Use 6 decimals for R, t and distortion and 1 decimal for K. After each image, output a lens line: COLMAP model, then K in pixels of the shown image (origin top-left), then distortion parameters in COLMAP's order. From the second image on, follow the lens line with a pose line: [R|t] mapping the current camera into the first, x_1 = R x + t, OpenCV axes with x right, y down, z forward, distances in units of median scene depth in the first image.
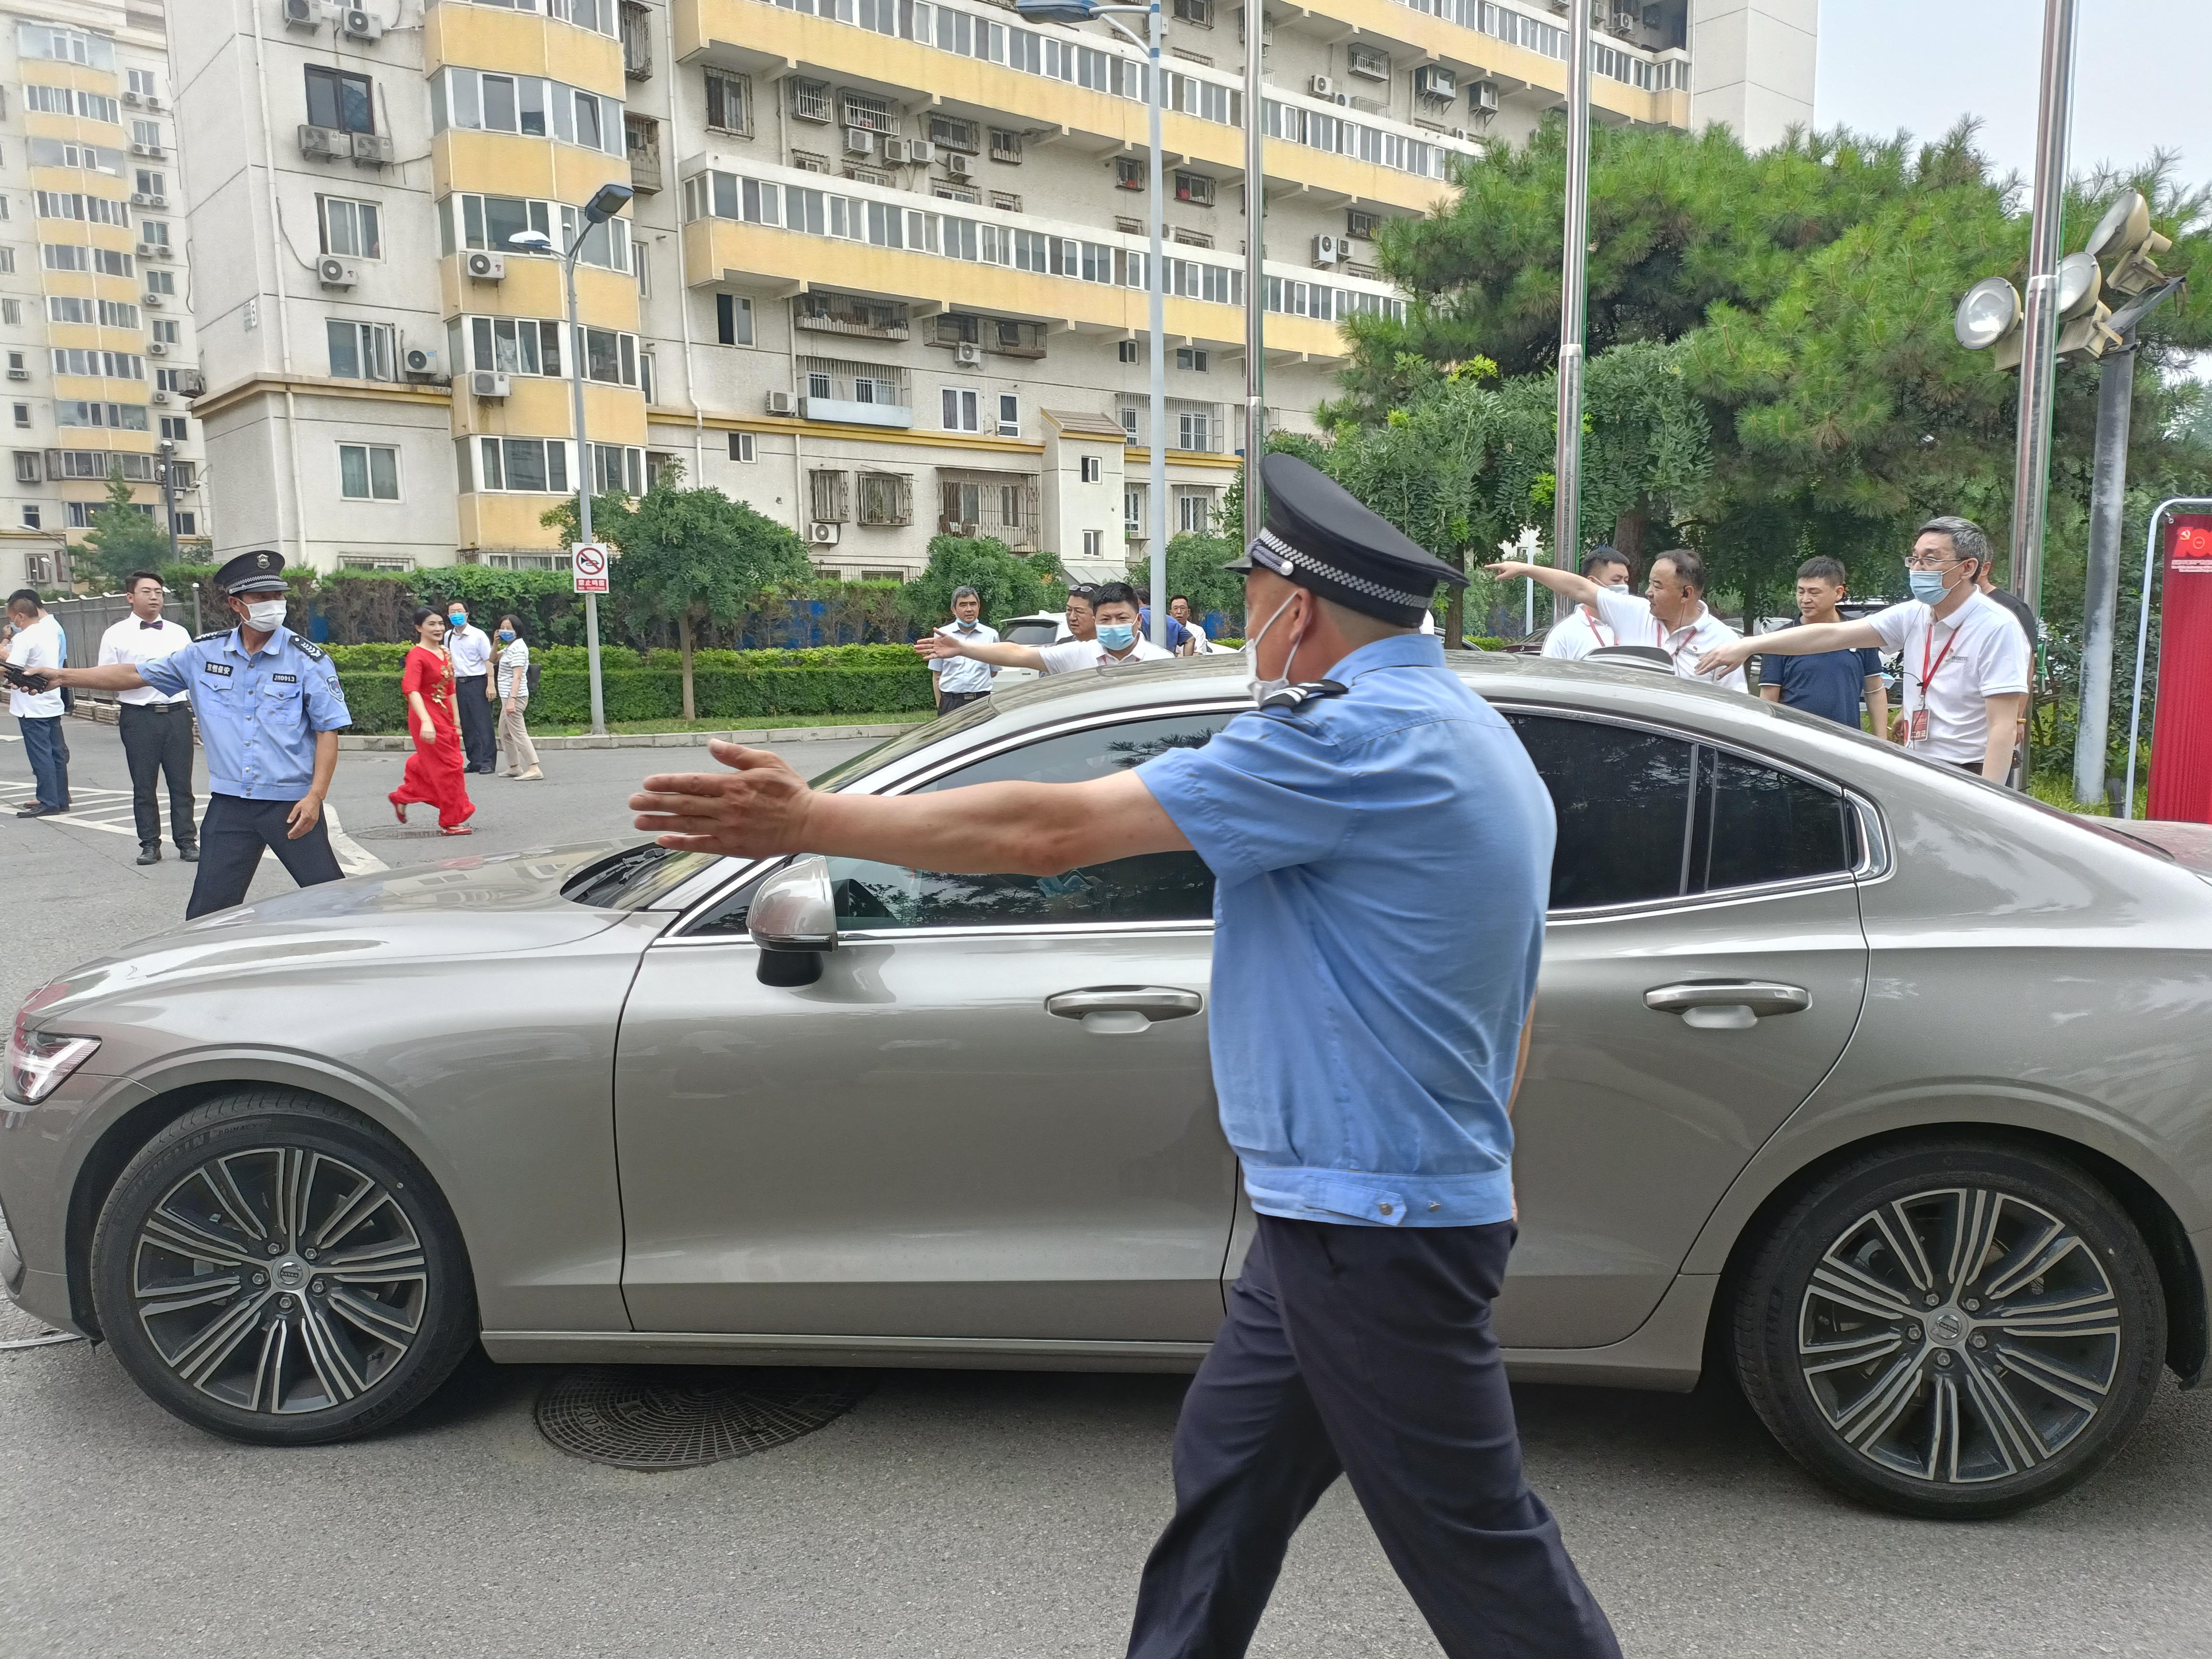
lens RADIAL K [[1649.4, 0, 1106.0], [0, 1649.4, 829.5], [0, 0, 1]] dist [0.006085, 0.002496]
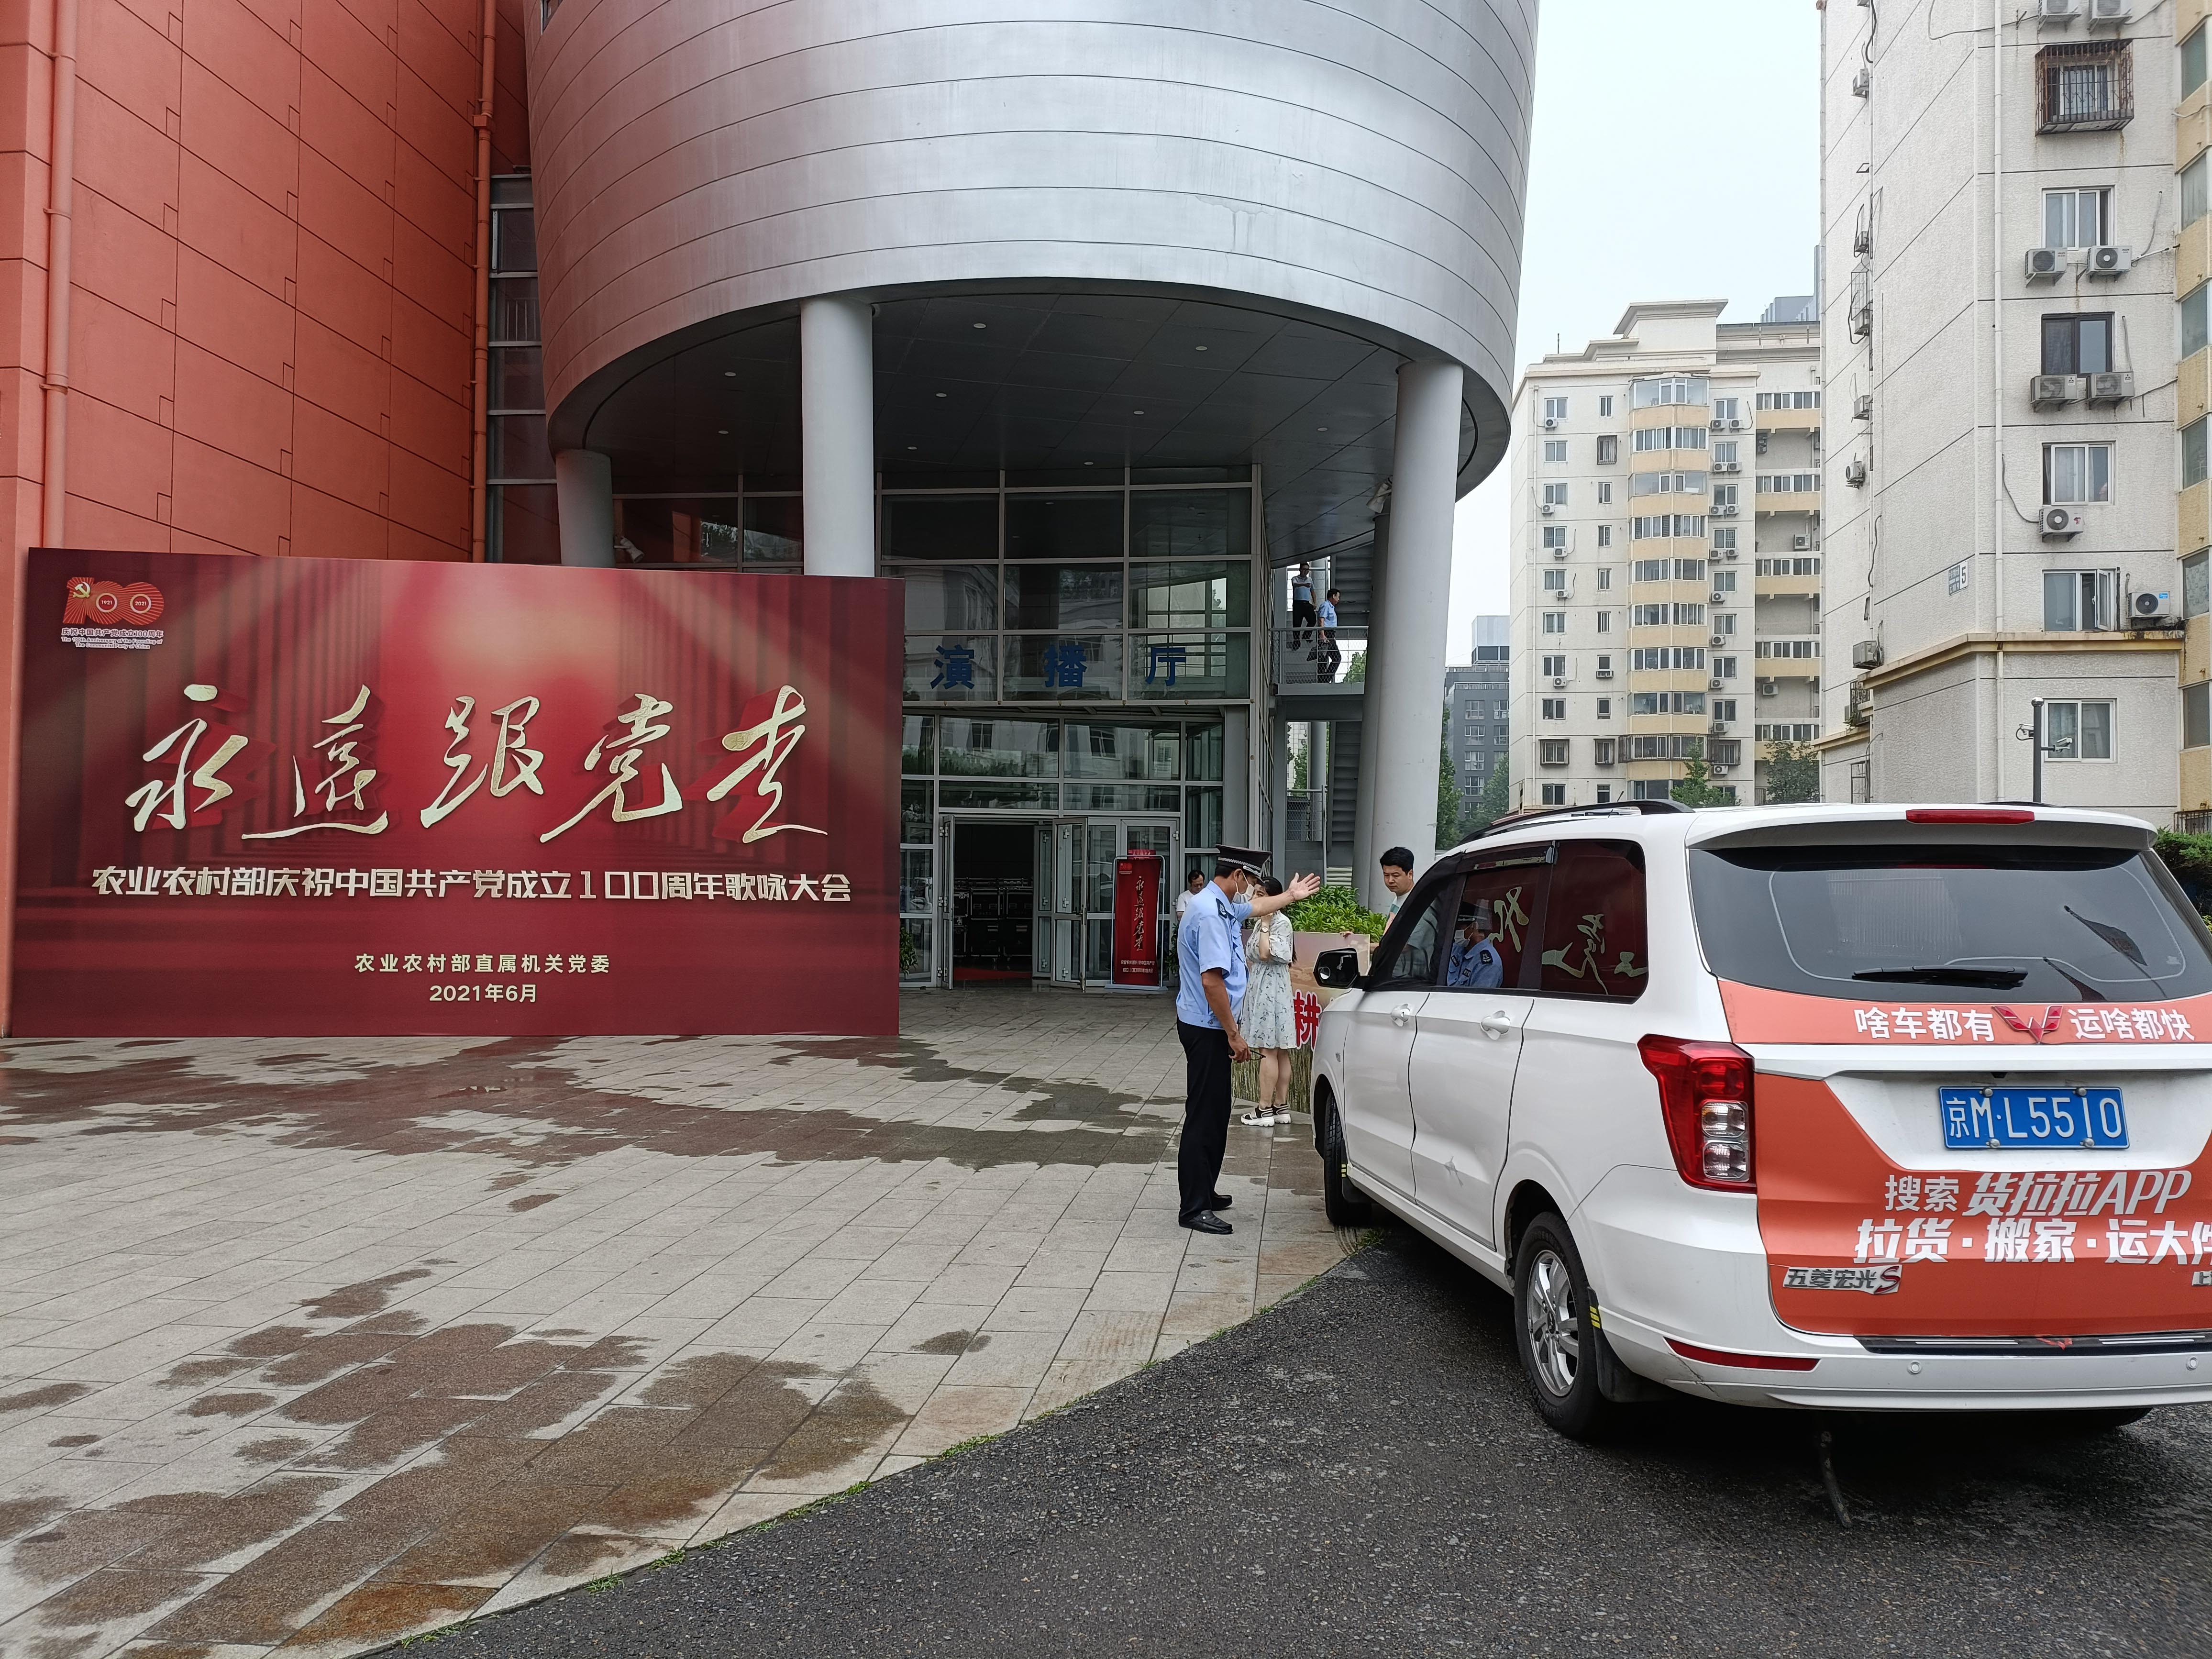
lens RADIAL K [[1620.7, 0, 1110.1], [0, 1620.7, 837.9], [0, 0, 1]] dist [0.077900, -0.079607]
pose [[0.670343, -0.006560, -0.742022, -0.128037], [-0.108998, 0.988244, -0.107205, -0.001734], [0.734002, 0.152743, 0.661748, 0.015381]]
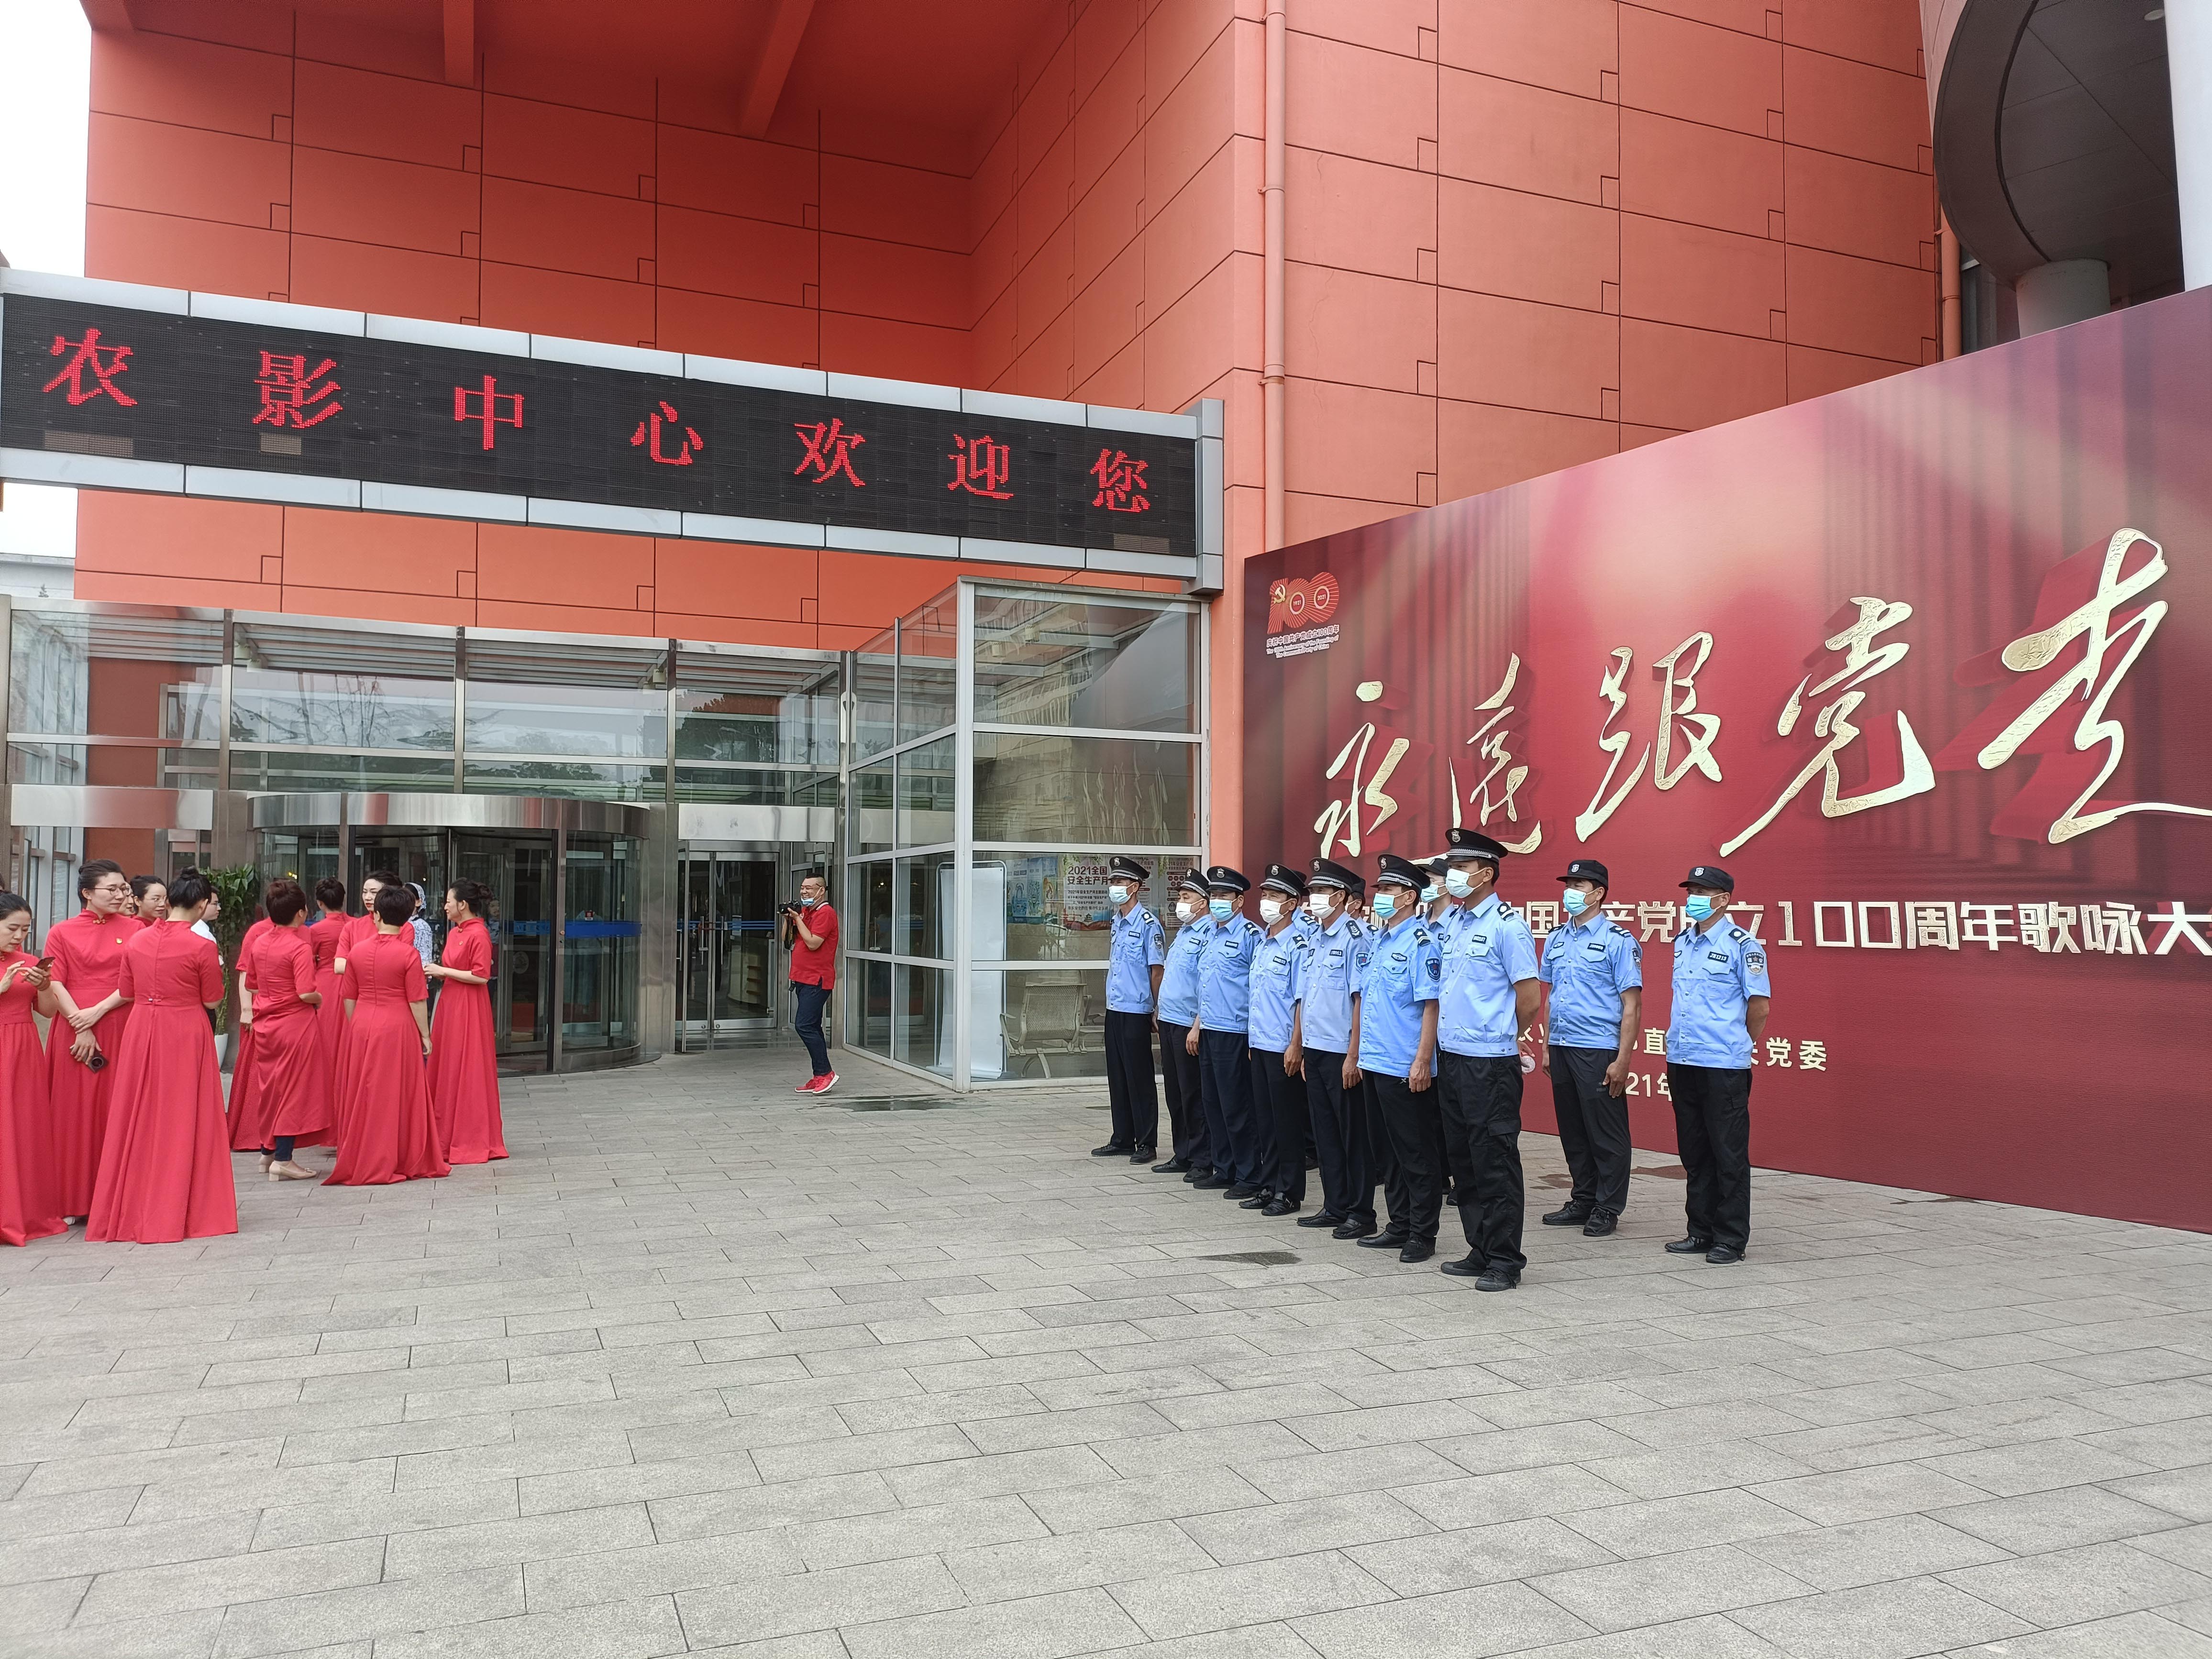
lens RADIAL K [[1625.7, 0, 1106.0], [0, 1625.7, 829.5], [0, 0, 1]] dist [0.081373, -0.089886]
pose [[-0.333095, -0.040465, -0.942025, -0.383529], [-0.119188, 0.992872, -0.000505, -0.043713], [0.935330, 0.112110, -0.335543, 0.360161]]
